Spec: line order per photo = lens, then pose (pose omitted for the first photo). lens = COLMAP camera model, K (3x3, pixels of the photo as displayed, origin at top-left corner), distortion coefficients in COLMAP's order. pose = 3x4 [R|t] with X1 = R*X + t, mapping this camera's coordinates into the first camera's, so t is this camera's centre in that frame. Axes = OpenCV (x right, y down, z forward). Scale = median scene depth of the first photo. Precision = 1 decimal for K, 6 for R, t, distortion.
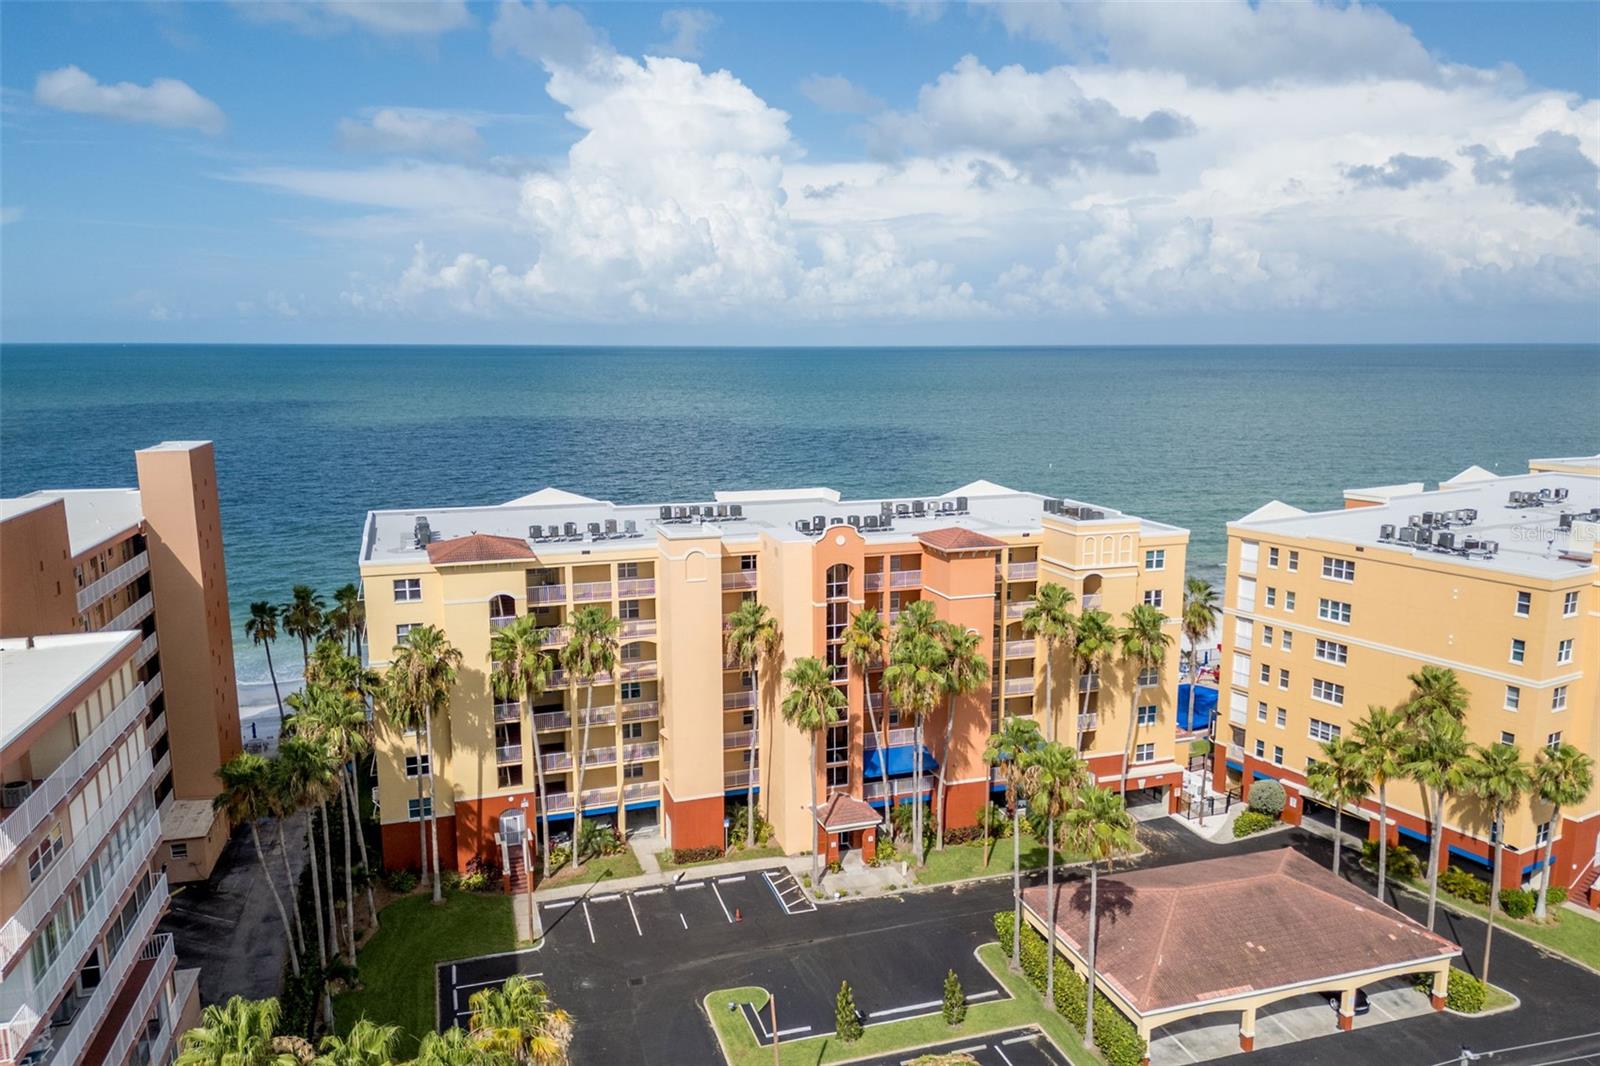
lens RADIAL K [[1143.1, 0, 800.0], [0, 1143.1, 533.0], [0, 0, 1]] dist [0.063234, -0.092780]
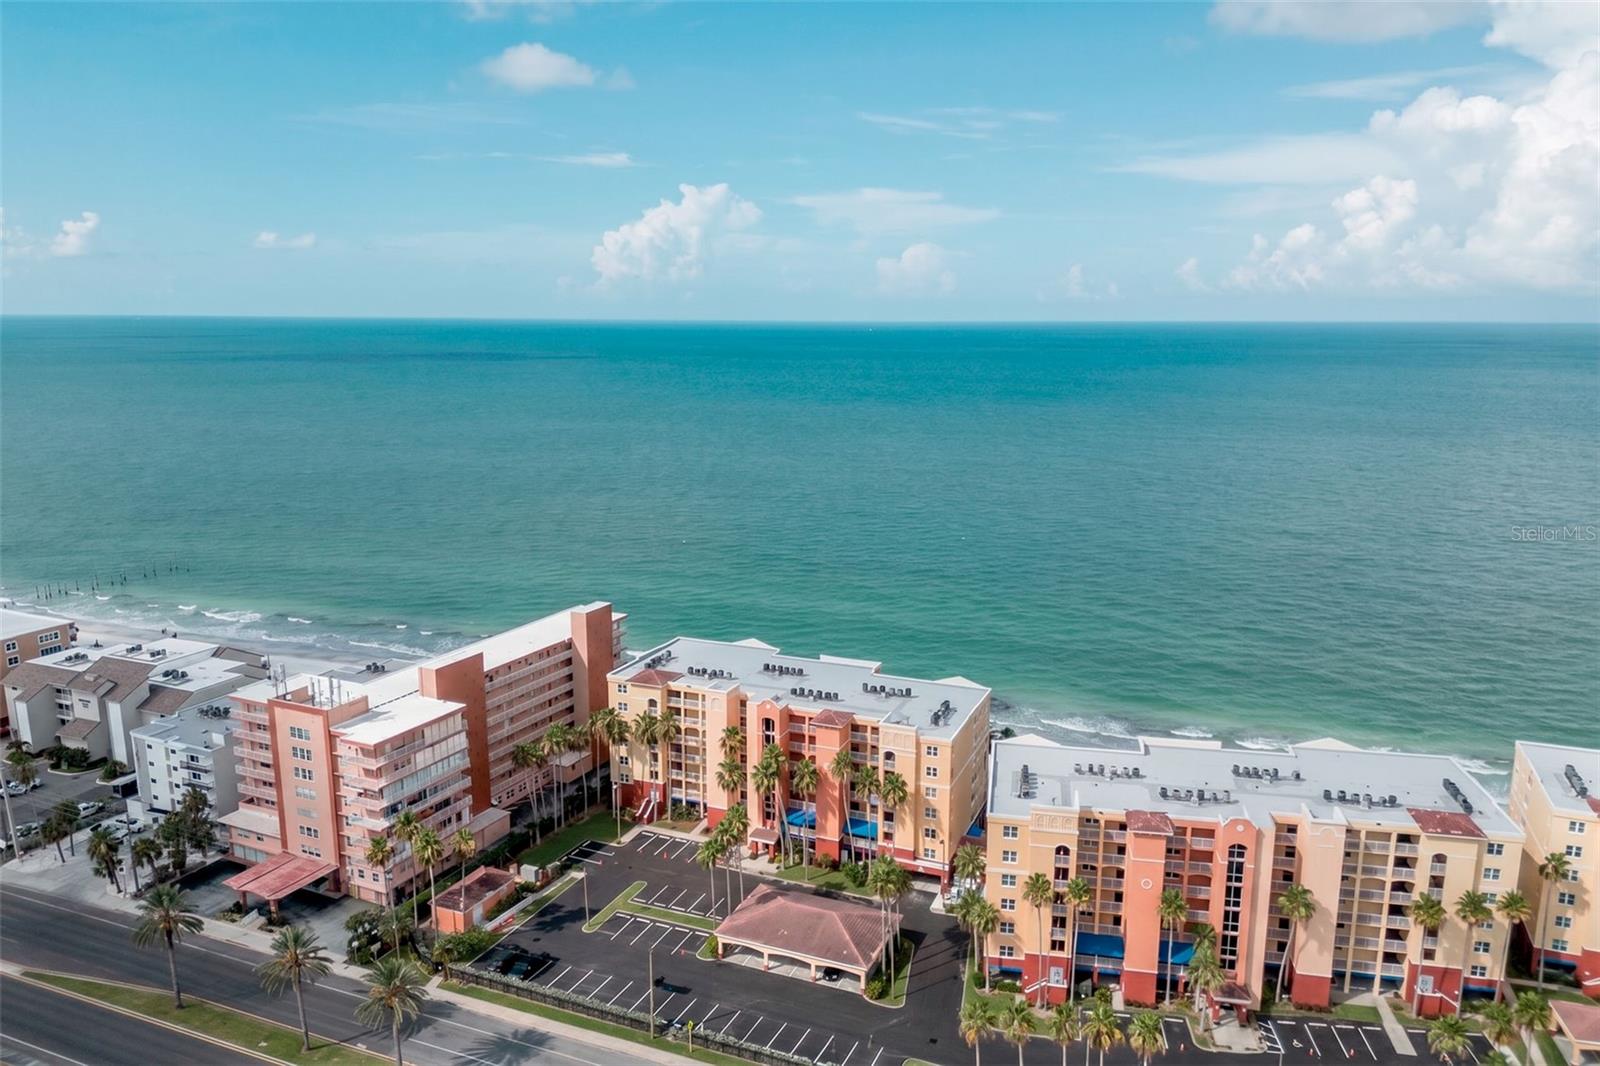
lens RADIAL K [[1143.1, 0, 800.0], [0, 1143.1, 533.0], [0, 0, 1]] dist [0.063234, -0.092780]
pose [[0.757135, 0.124219, -0.641339, 1.391657], [-0.111395, 0.991926, 0.060616, -0.445435], [0.643691, 0.025547, 0.764859, -0.592332]]
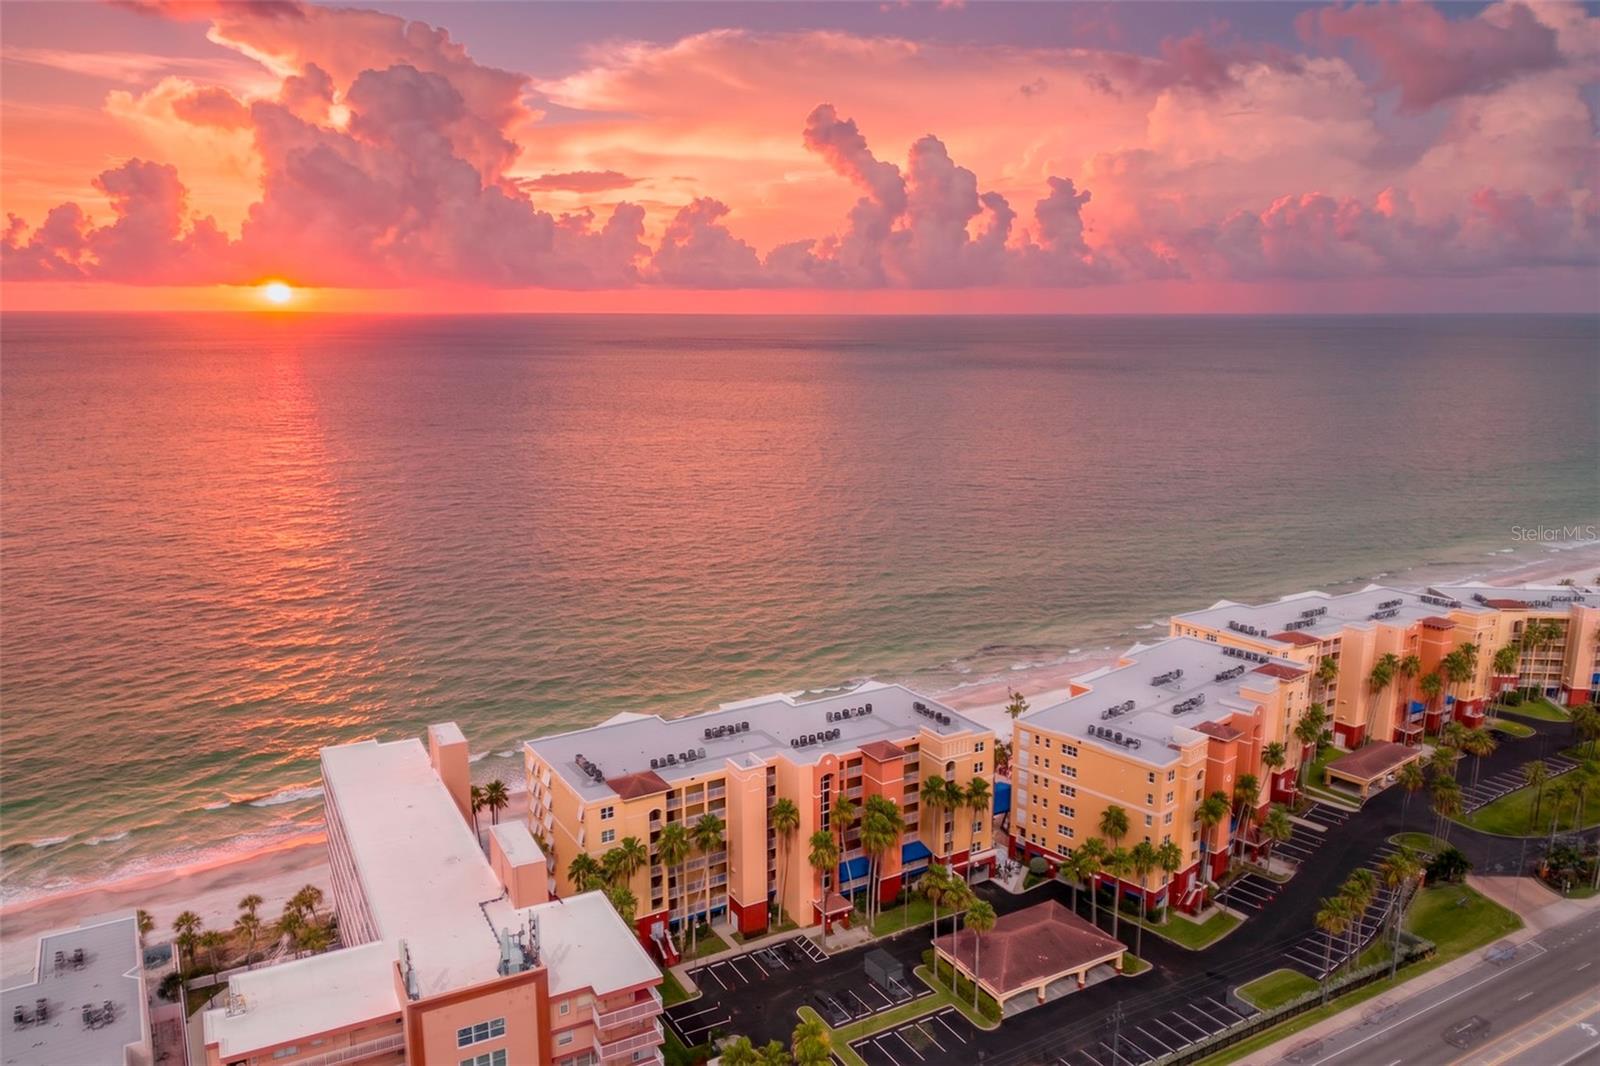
lens RADIAL K [[1110.0, 0, 800.0], [0, 1110.0, 533.0], [0, 0, 1]] dist [-0.003704, -0.001105]
pose [[0.977250, -0.039669, 0.208350, -0.373969], [0.036064, 0.999127, 0.021074, -0.409197], [-0.209004, -0.013080, 0.977827, -0.773936]]
